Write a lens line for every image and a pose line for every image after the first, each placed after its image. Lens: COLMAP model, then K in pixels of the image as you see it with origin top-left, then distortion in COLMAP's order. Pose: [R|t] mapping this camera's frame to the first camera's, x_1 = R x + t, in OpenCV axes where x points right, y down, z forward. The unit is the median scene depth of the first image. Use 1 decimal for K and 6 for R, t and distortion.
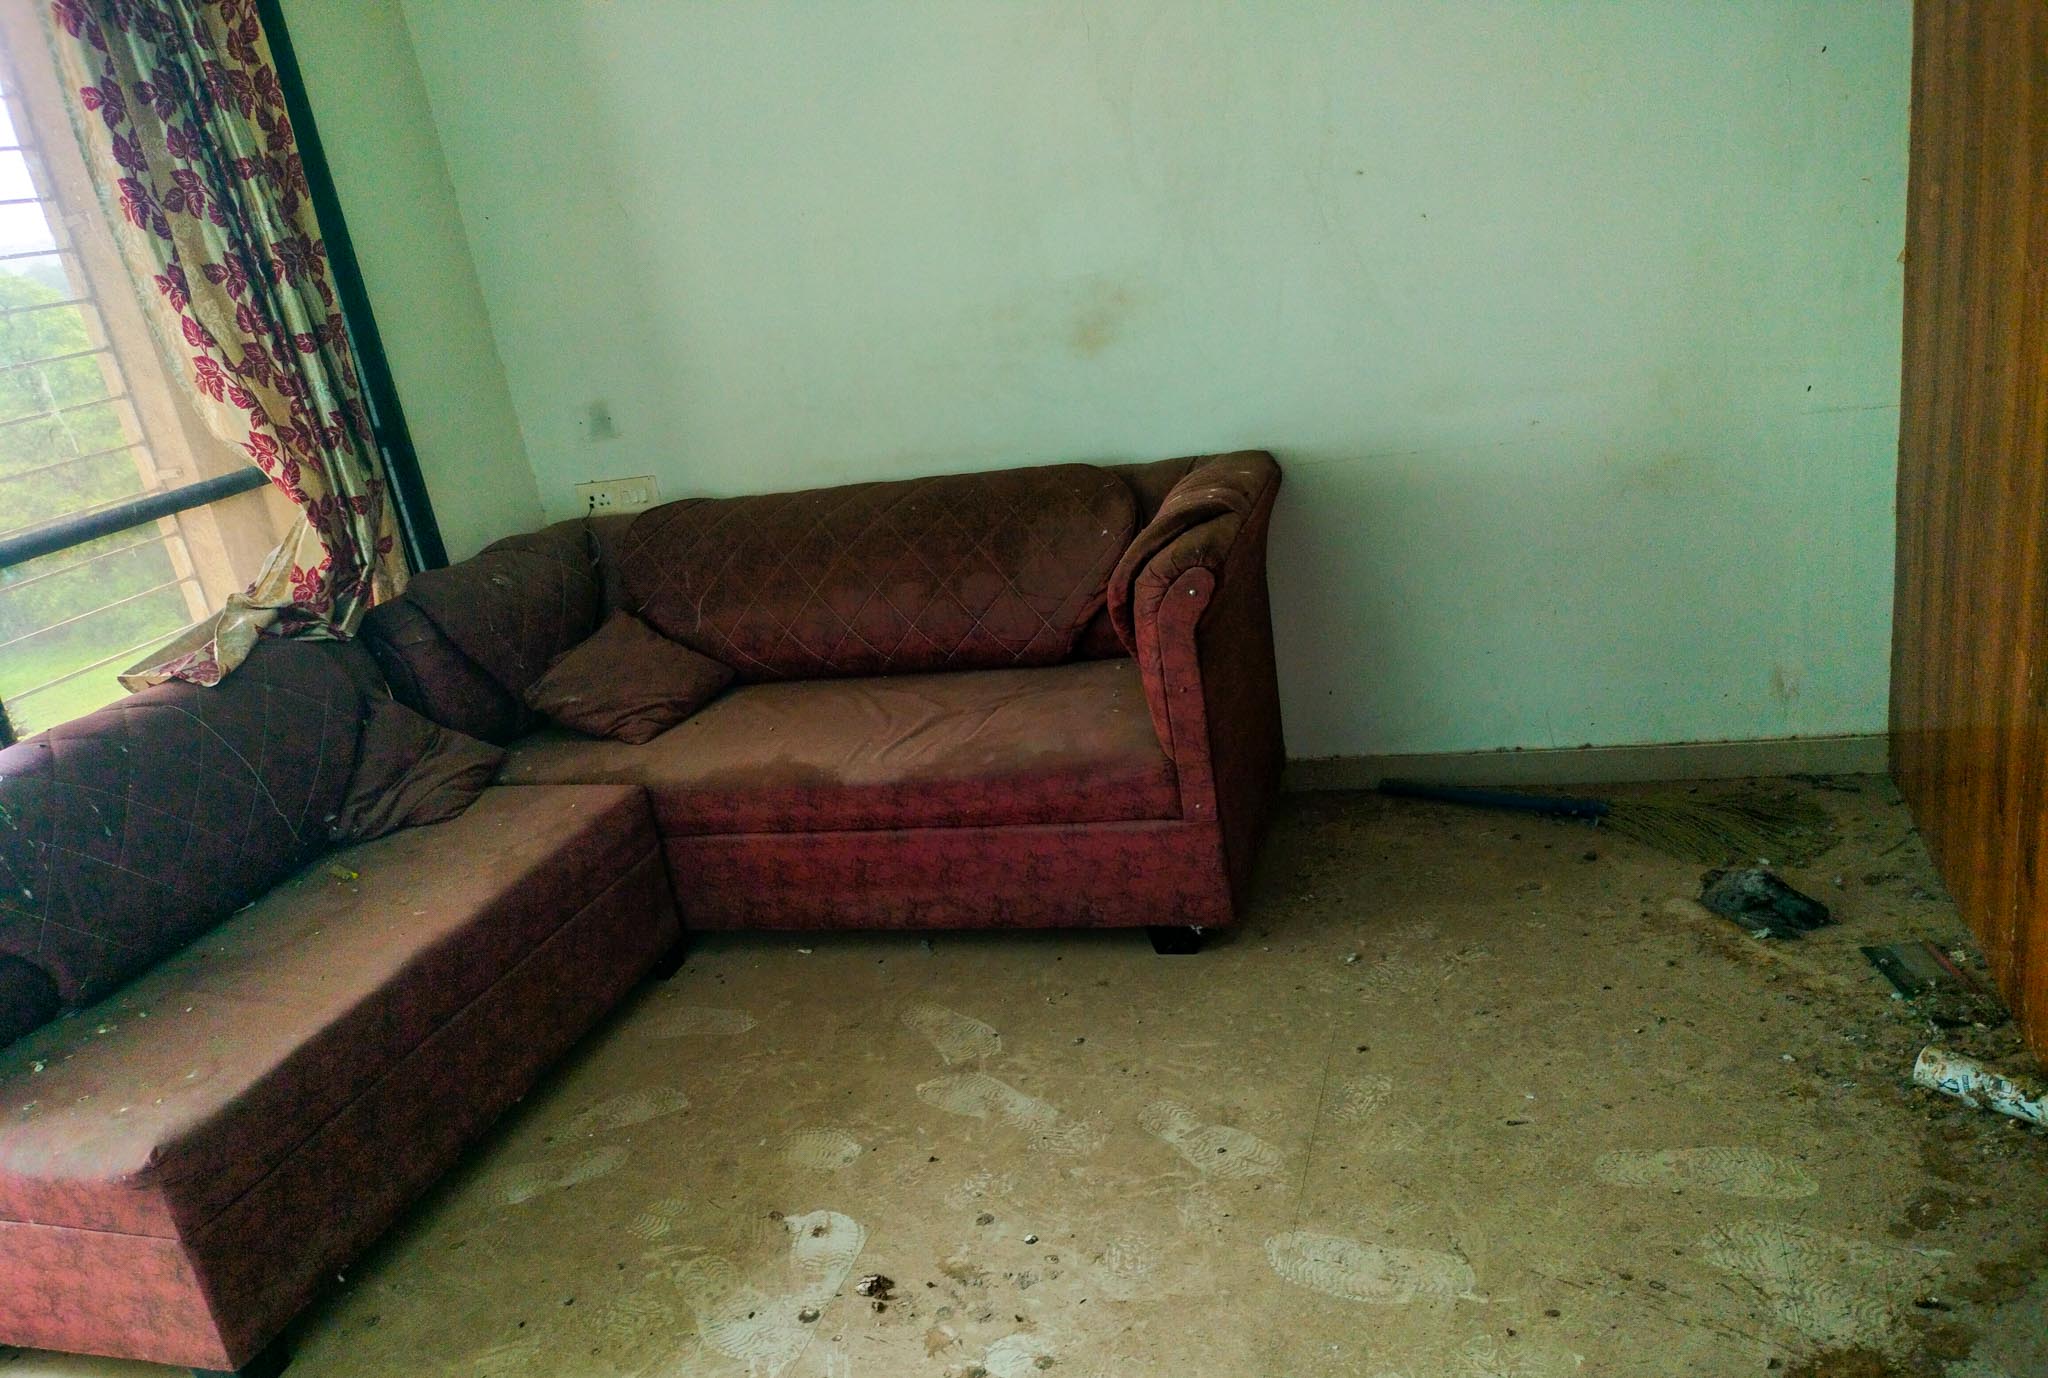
lens RADIAL K [[1512.7, 0, 1042.1], [0, 1512.7, 703.6], [0, 0, 1]] dist [0.062574, -0.082661]
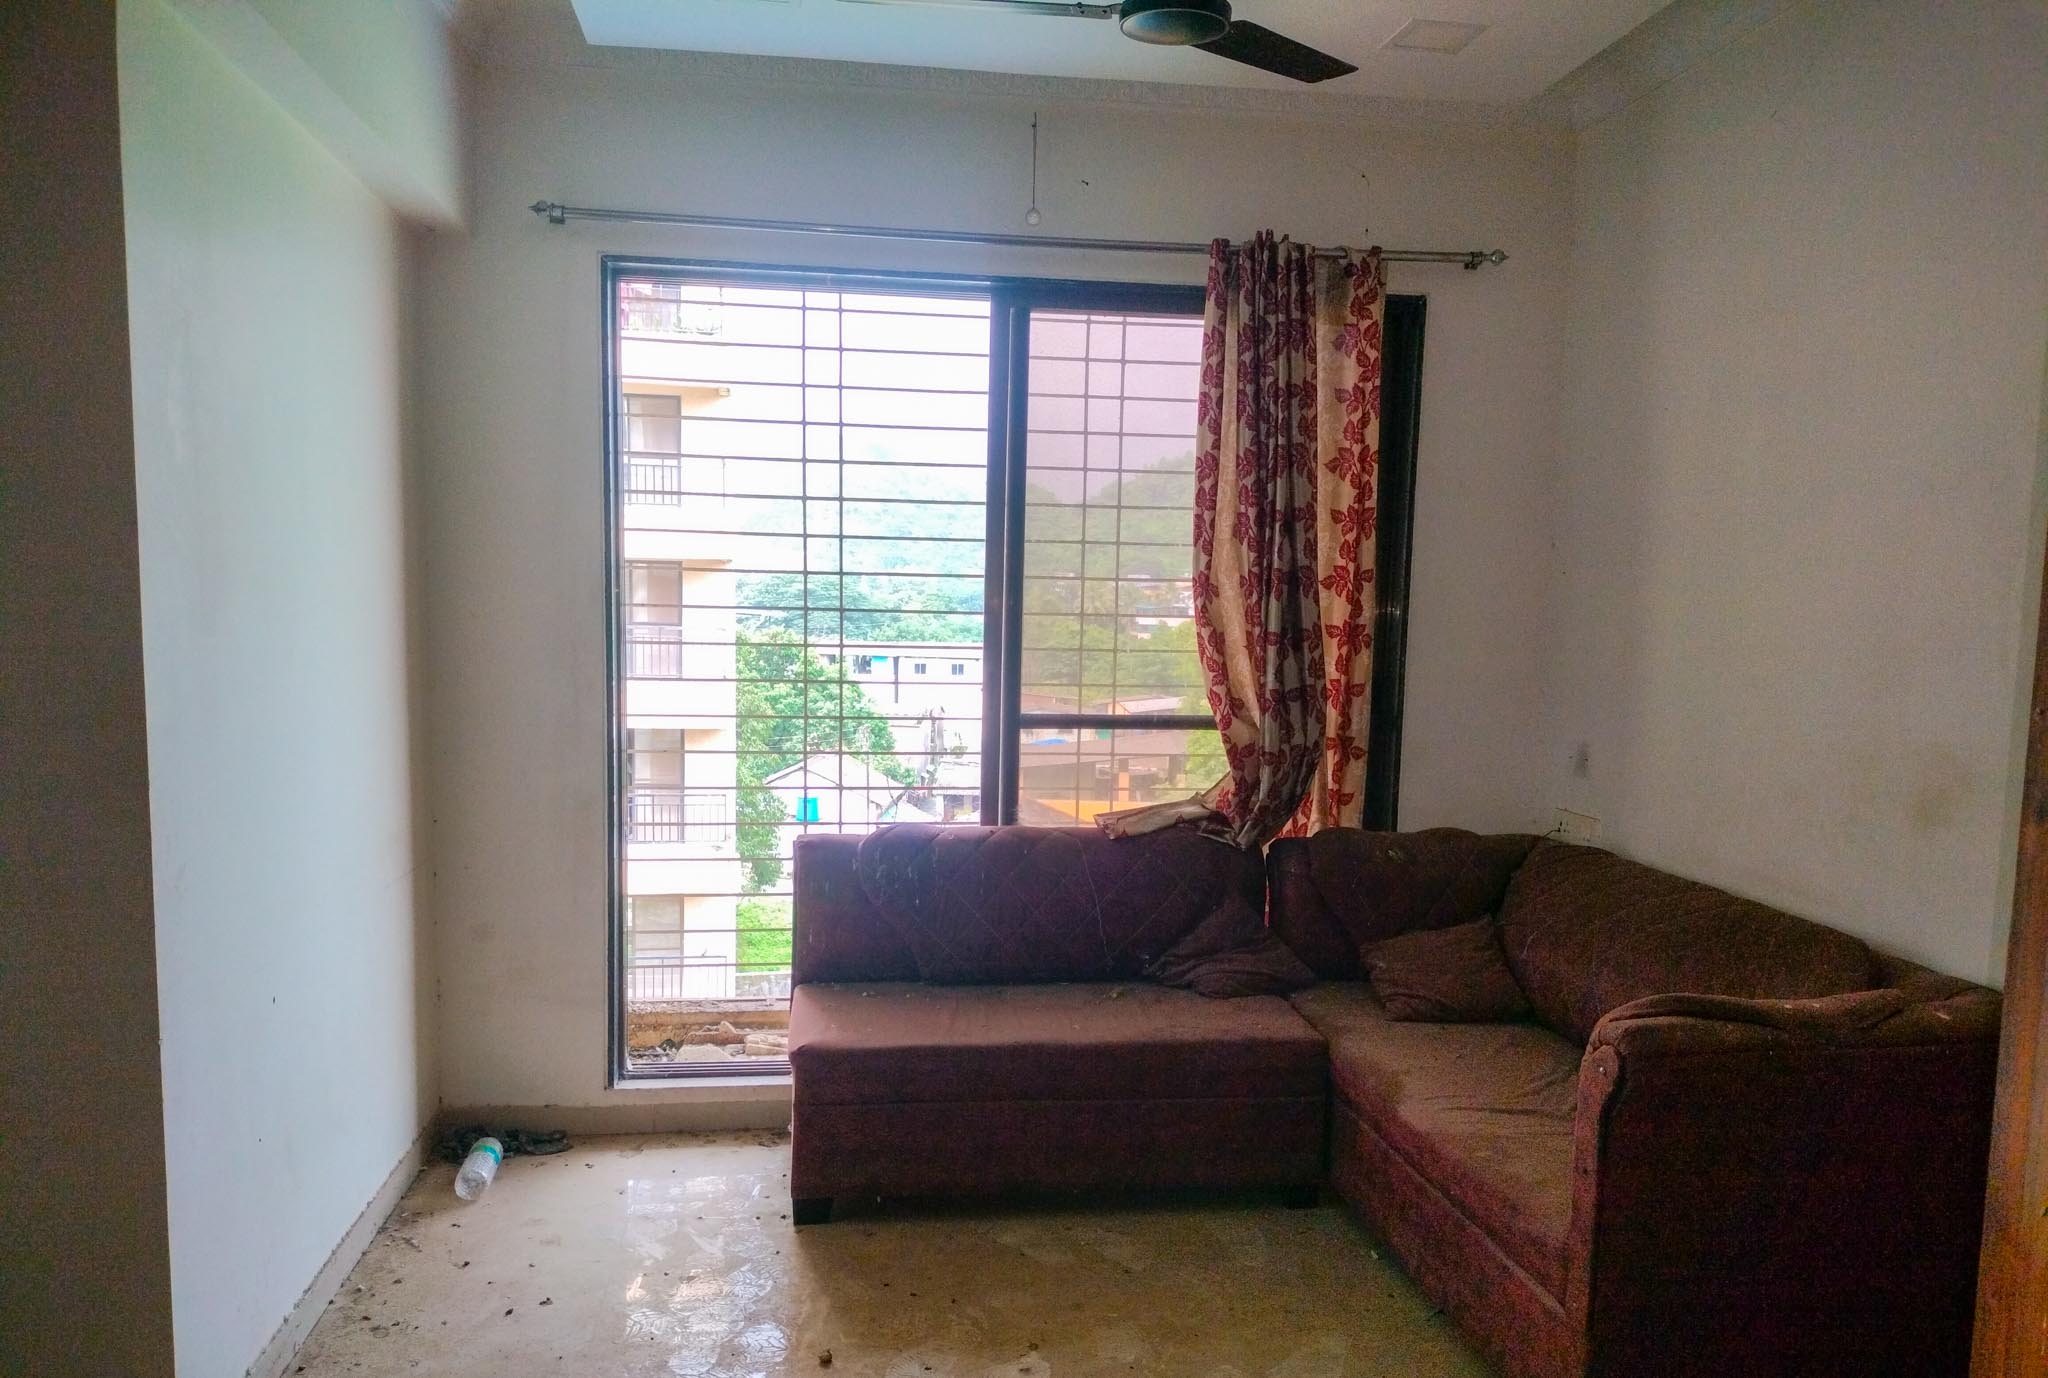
lens RADIAL K [[1512.7, 0, 1042.9], [0, 1512.7, 703.2], [0, 0, 1]] dist [0.062574, -0.082661]
pose [[0.409791, 0.228157, -0.883185, 0.644684], [-0.375675, 0.924503, 0.064520, -0.187826], [0.831227, 0.305351, 0.464566, 0.203973]]
